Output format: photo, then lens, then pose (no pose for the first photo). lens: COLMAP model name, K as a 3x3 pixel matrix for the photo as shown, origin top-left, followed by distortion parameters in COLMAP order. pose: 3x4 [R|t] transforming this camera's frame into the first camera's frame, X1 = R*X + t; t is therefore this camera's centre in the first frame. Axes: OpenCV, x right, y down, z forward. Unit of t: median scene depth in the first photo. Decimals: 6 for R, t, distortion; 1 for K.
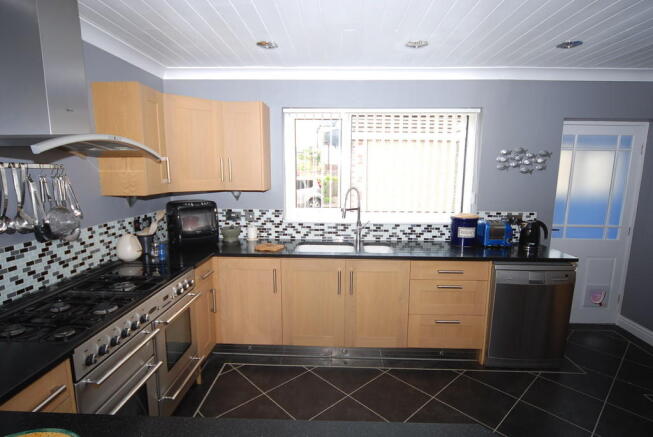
lens RADIAL K [[346.5, 0, 327.2], [0, 346.5, 223.7], [0, 0, 1]] dist [-0.016426, 0.001532]
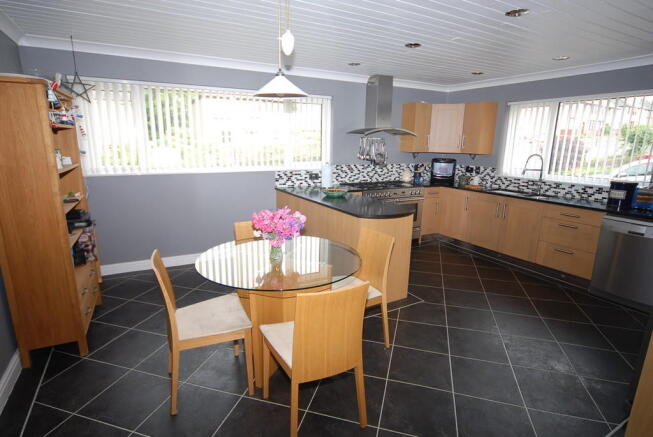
lens RADIAL K [[346.5, 0, 327.2], [0, 346.5, 223.7], [0, 0, 1]] dist [-0.016426, 0.001532]
pose [[0.517296, 0.199266, -0.832285, 0.862212], [-0.148621, 0.978655, 0.141936, 0.103482], [0.842803, 0.050272, 0.535870, -0.495499]]
